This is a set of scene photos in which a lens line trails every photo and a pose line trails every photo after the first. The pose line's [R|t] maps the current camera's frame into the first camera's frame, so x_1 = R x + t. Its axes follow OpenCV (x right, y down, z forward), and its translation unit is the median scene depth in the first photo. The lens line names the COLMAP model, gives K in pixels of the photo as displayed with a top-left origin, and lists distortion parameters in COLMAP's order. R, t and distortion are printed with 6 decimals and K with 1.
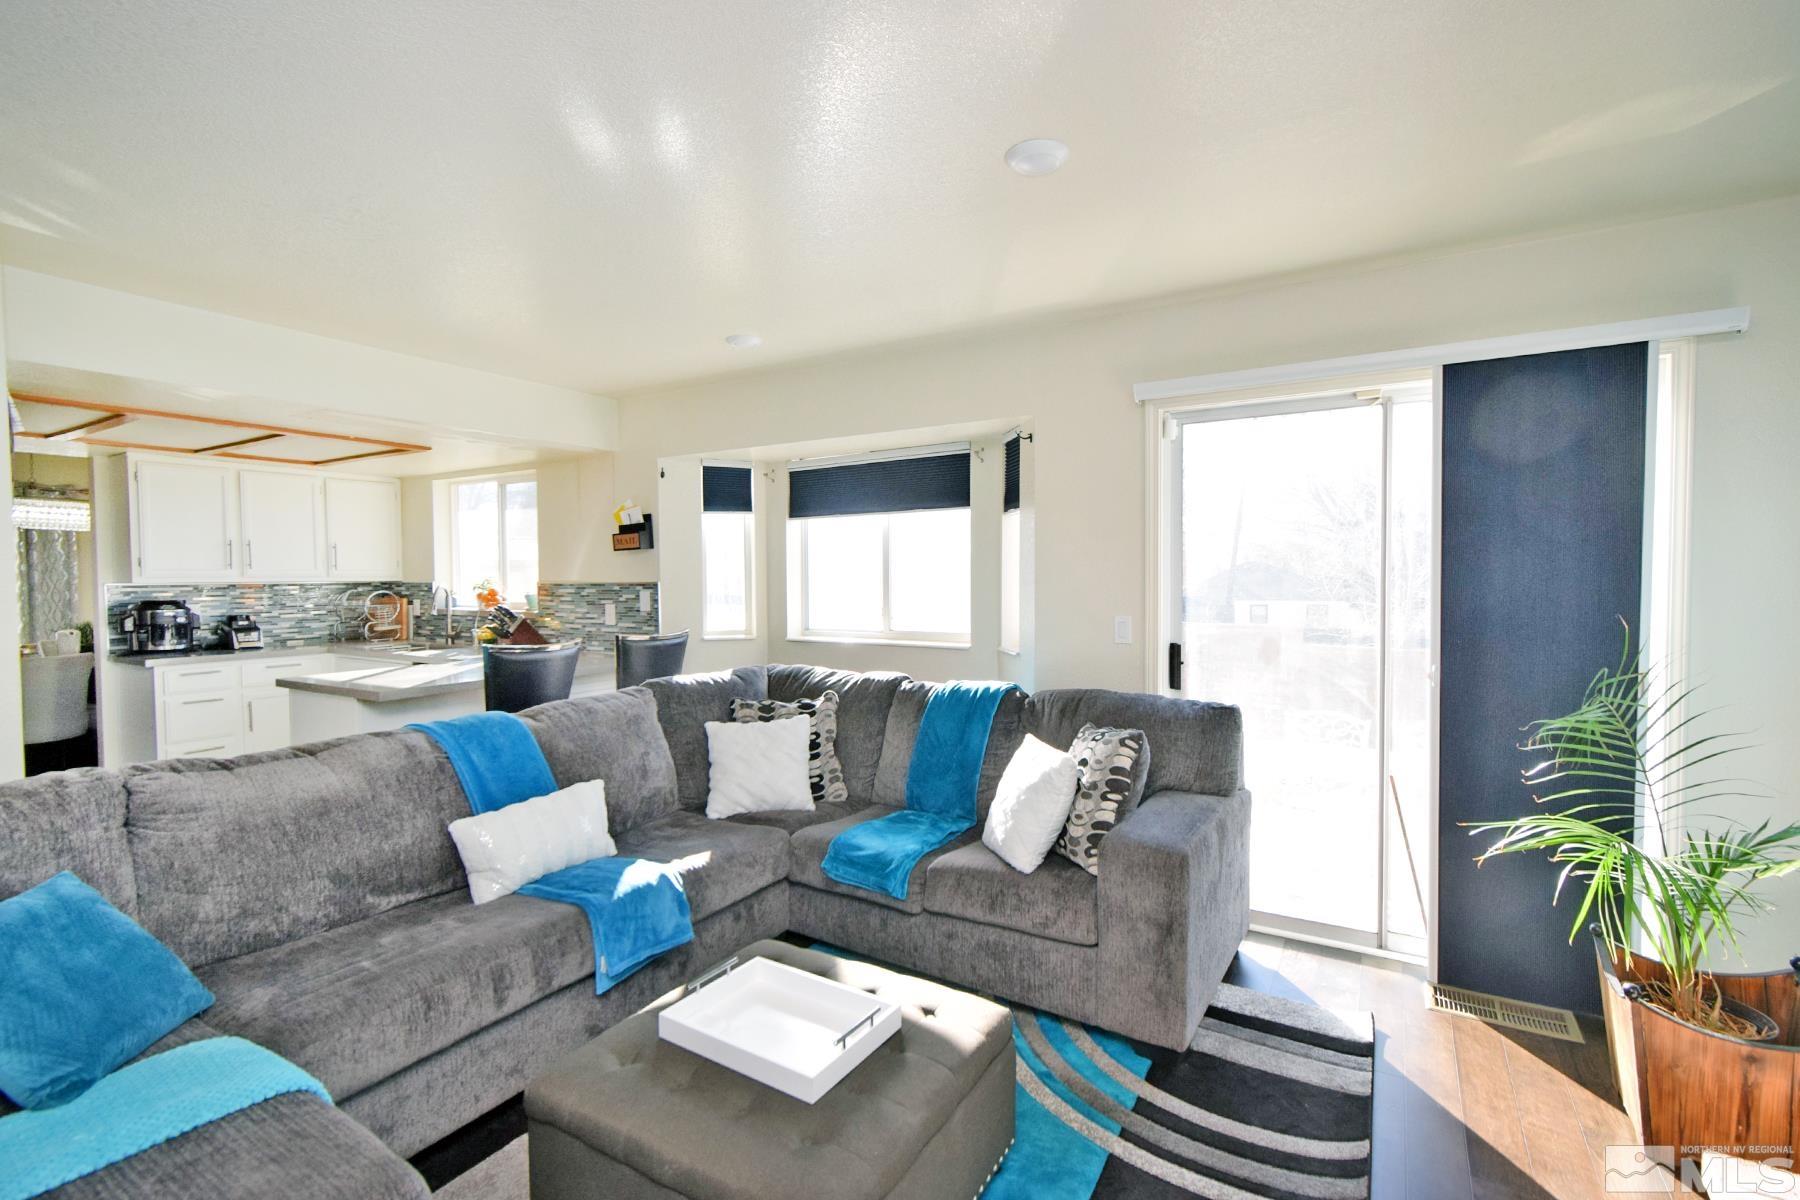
lens RADIAL K [[814.0, 0, 903.9], [0, 814.0, 603.2], [0, 0, 1]] dist [0.003051, 0.000091]
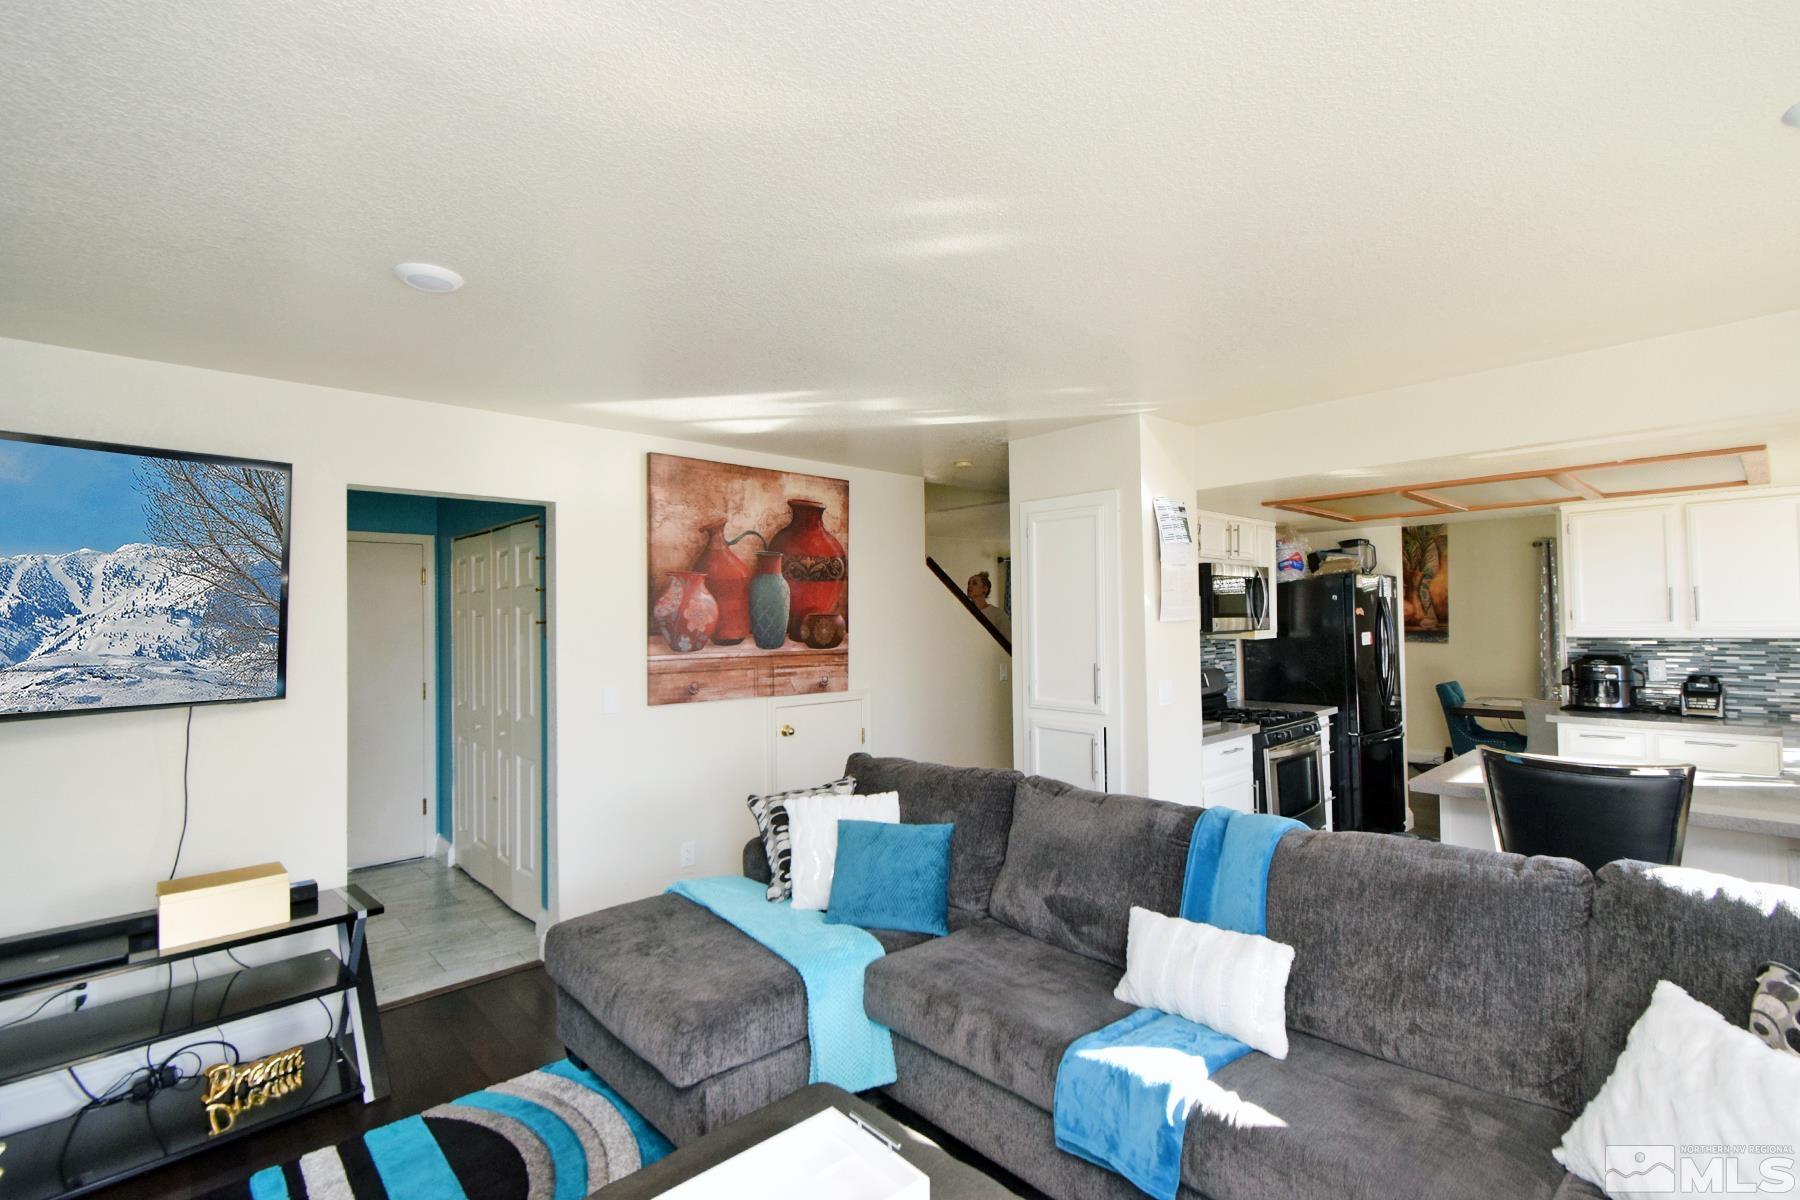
lens RADIAL K [[814.0, 0, 903.9], [0, 814.0, 603.2], [0, 0, 1]] dist [0.003051, 0.000091]
pose [[-0.254956, -0.009254, -0.966908, 0.222301], [-0.018809, 0.999812, -0.004609, -0.043338], [0.966770, 0.017011, -0.255082, 0.437675]]
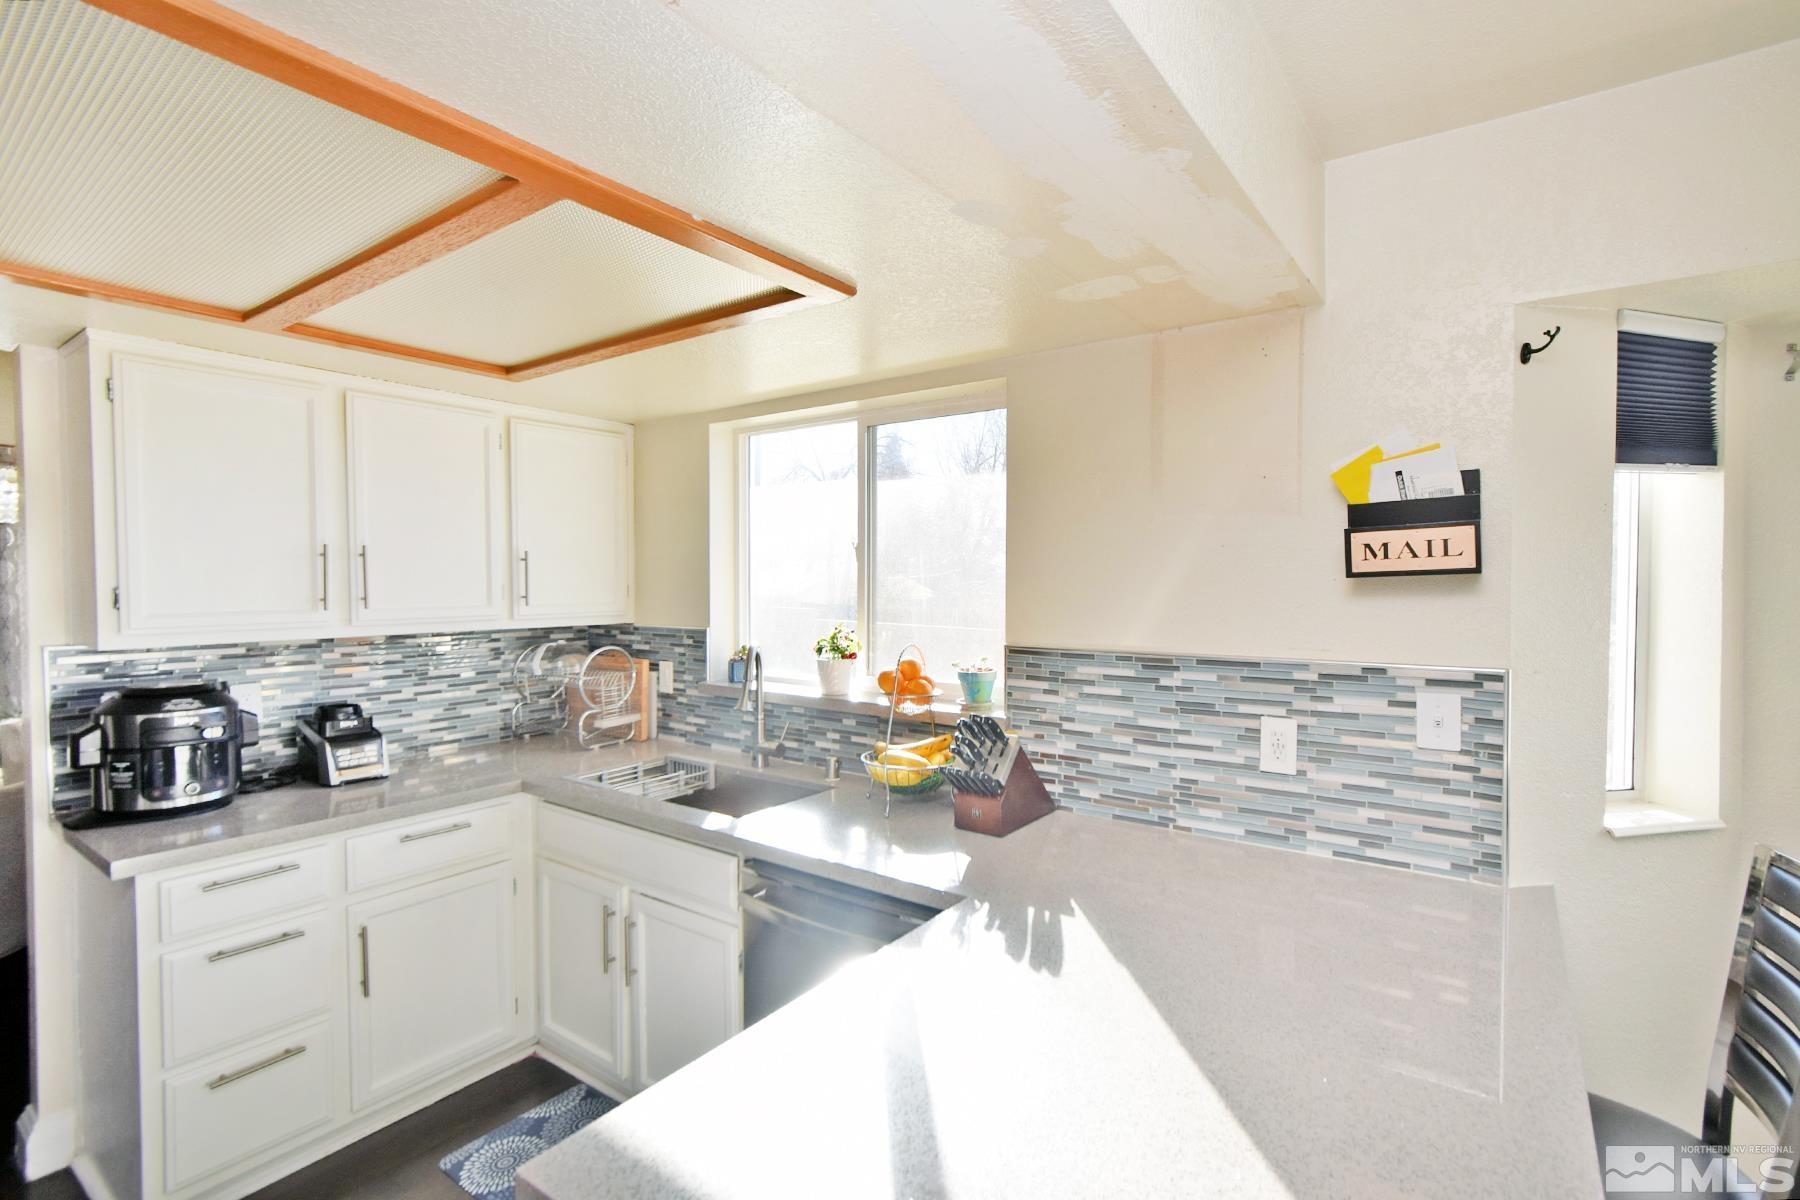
lens RADIAL K [[820.9, 0, 898.0], [0, 820.9, 605.9], [0, 0, 1]] dist [0.004018, 0.000514]
pose [[0.997002, 0.007145, -0.077041, -0.485779], [-0.007486, 0.999963, -0.004147, -0.045176], [0.077009, 0.004711, 0.997019, 0.585211]]
